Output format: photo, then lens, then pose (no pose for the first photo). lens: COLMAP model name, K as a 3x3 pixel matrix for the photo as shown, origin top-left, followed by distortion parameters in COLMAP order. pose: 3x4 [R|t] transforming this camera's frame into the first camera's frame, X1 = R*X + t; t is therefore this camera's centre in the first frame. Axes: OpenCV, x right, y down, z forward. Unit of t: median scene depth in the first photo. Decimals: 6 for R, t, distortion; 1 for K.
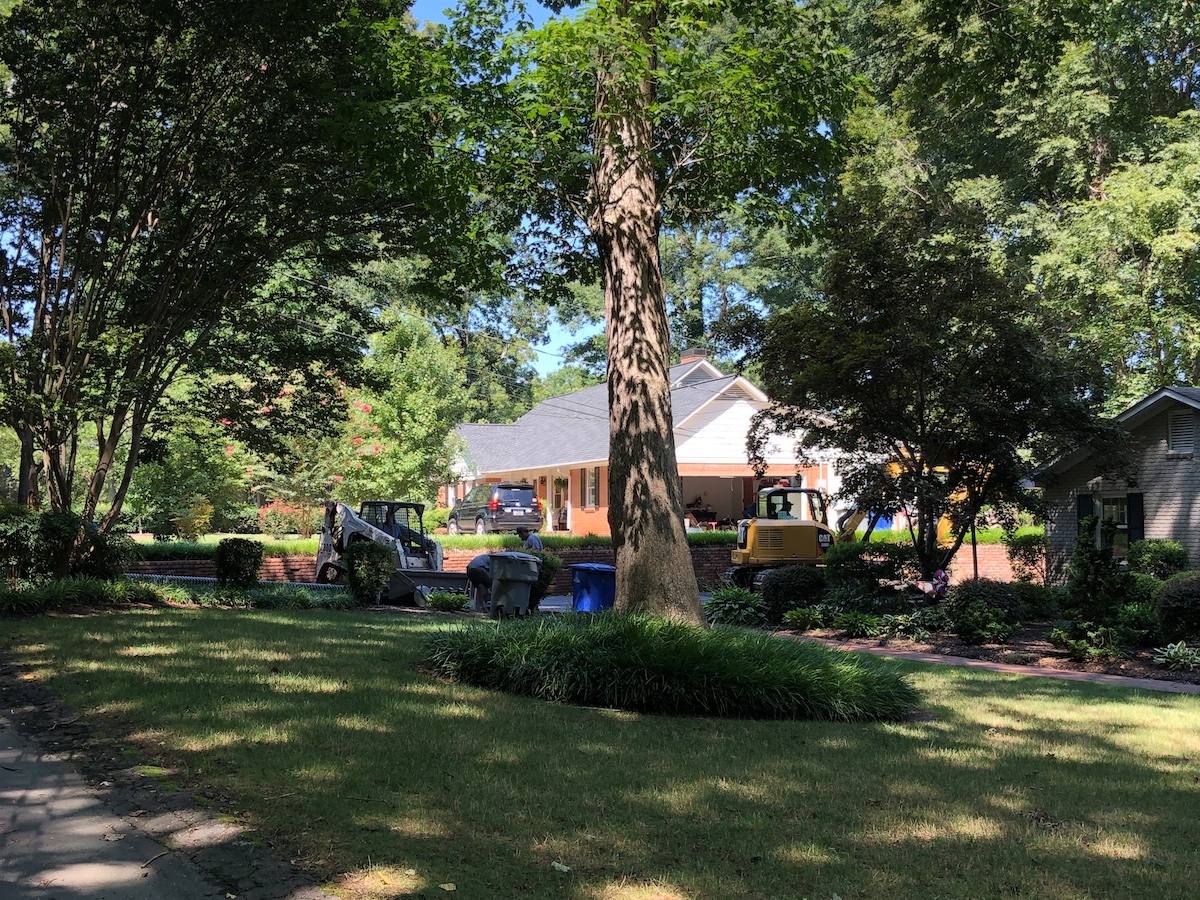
lens RADIAL K [[1568.9, 0, 600.0], [0, 1568.9, 450.0], [0, 0, 1]] dist [0.006590, 0.008231]
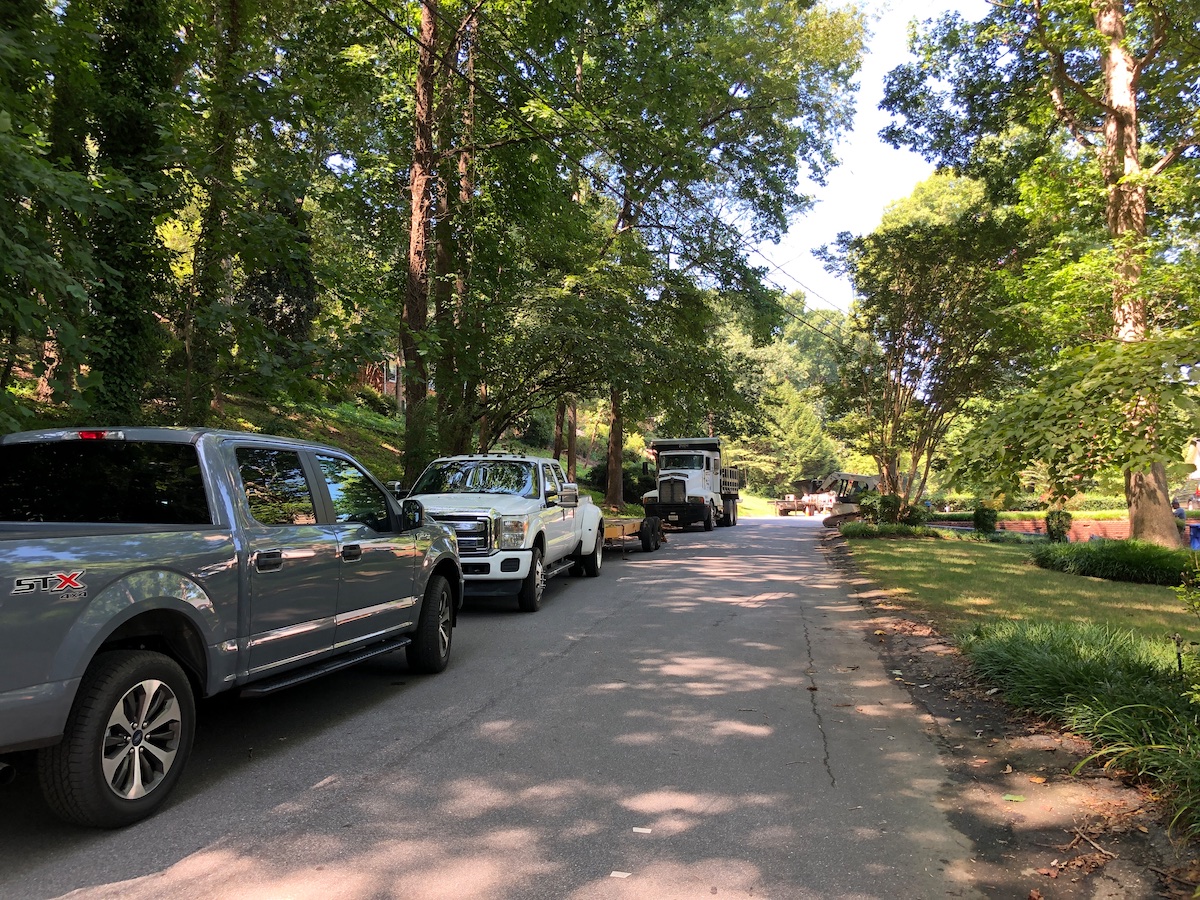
lens RADIAL K [[899.6, 0, 600.0], [0, 899.6, 450.0], [0, 0, 1]] dist [-0.001052, -0.001105]
pose [[0.765965, -0.048049, -0.641084, 0.241512], [0.039829, 0.998834, -0.027274, -0.008418], [0.641647, -0.004642, 0.766986, -0.356221]]
